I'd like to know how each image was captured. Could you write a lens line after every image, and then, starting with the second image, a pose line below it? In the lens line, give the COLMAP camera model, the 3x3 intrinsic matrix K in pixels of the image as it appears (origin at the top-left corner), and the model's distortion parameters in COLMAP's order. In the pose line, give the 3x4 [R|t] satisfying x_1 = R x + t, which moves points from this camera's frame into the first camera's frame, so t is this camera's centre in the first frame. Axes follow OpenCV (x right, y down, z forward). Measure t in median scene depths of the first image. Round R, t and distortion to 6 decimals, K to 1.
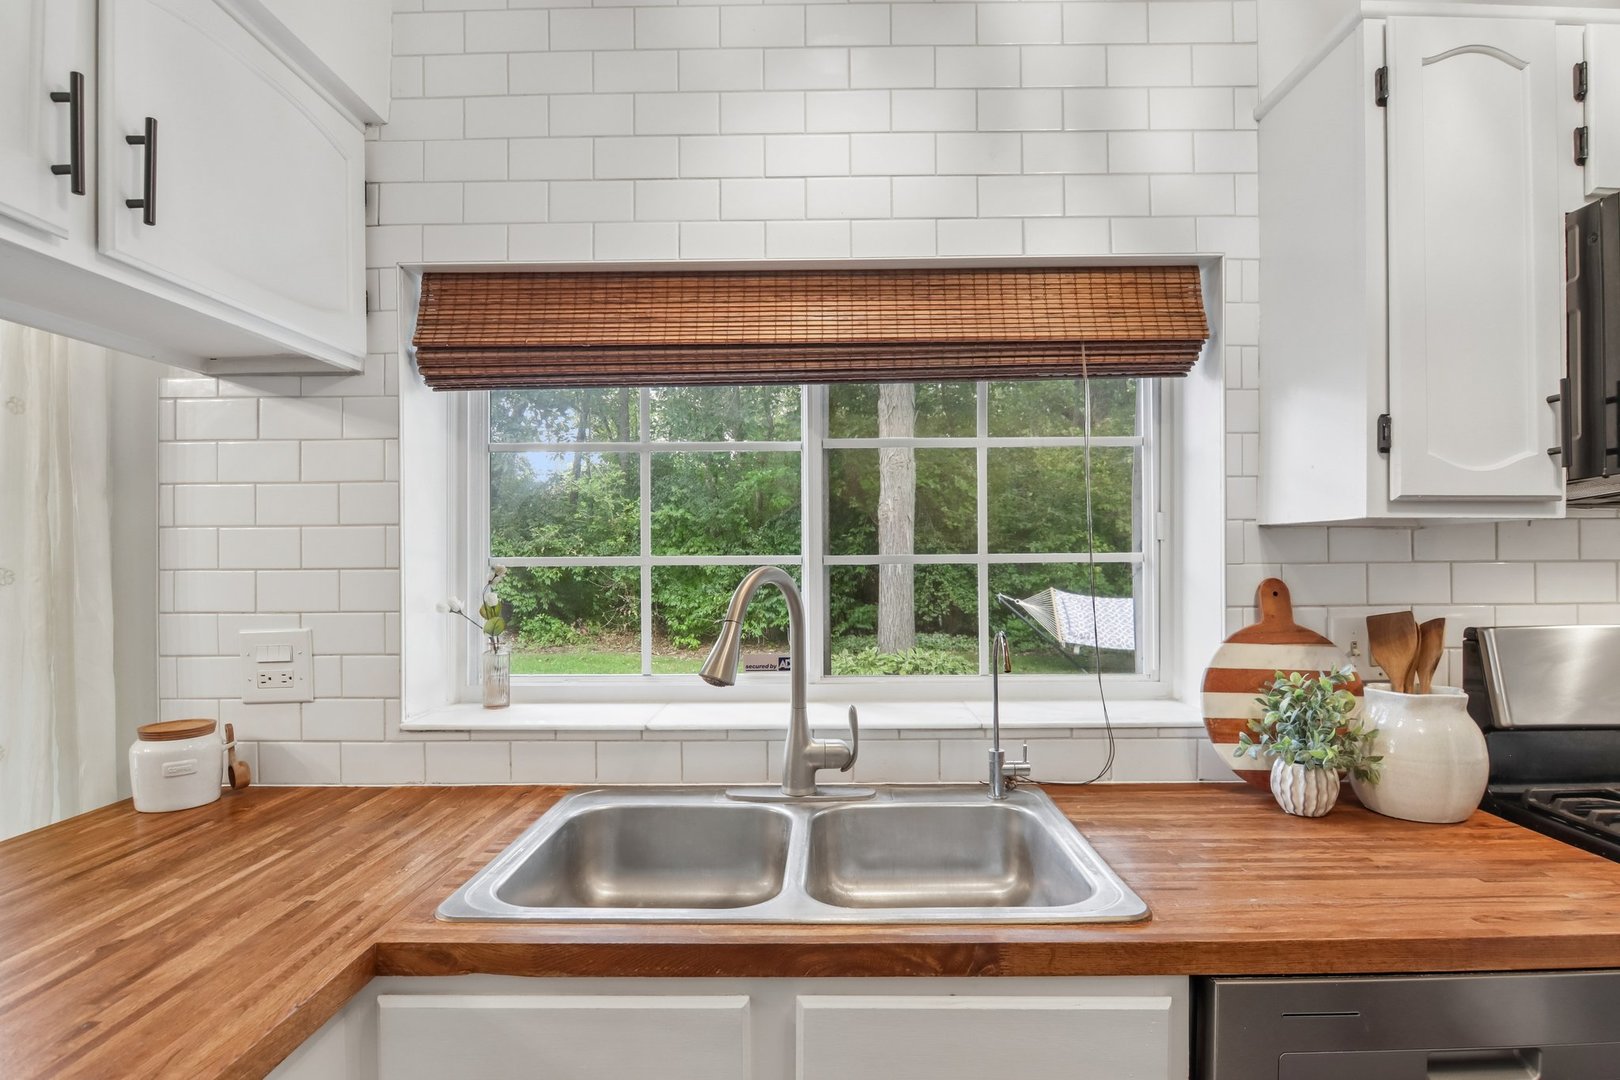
lens RADIAL K [[837.4, 0, 820.9], [0, 837.4, 561.6], [0, 0, 1]] dist [0.000585, -0.012770]
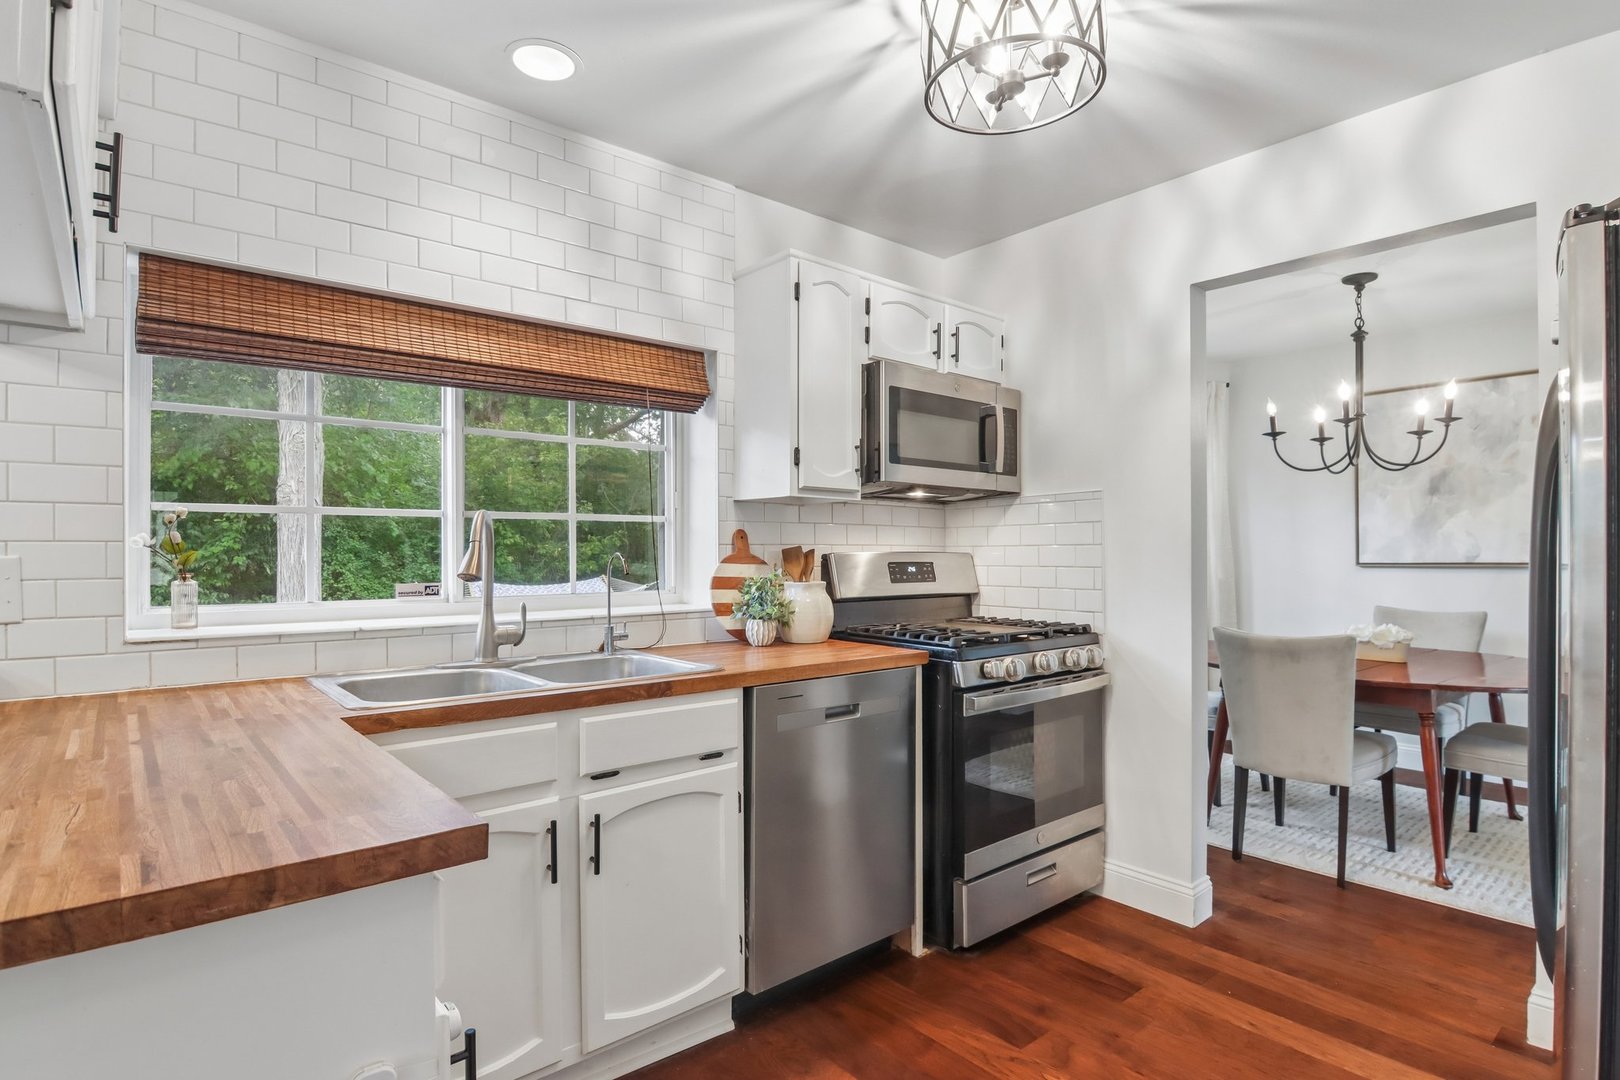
lens RADIAL K [[837.4, 0, 820.9], [0, 837.4, 561.6], [0, 0, 1]] dist [0.000585, -0.012770]
pose [[0.758036, -0.001317, 0.652211, -0.537532], [0.000070, 0.999998, 0.001939, 0.088304], [-0.652213, -0.001424, 0.758035, -0.525153]]
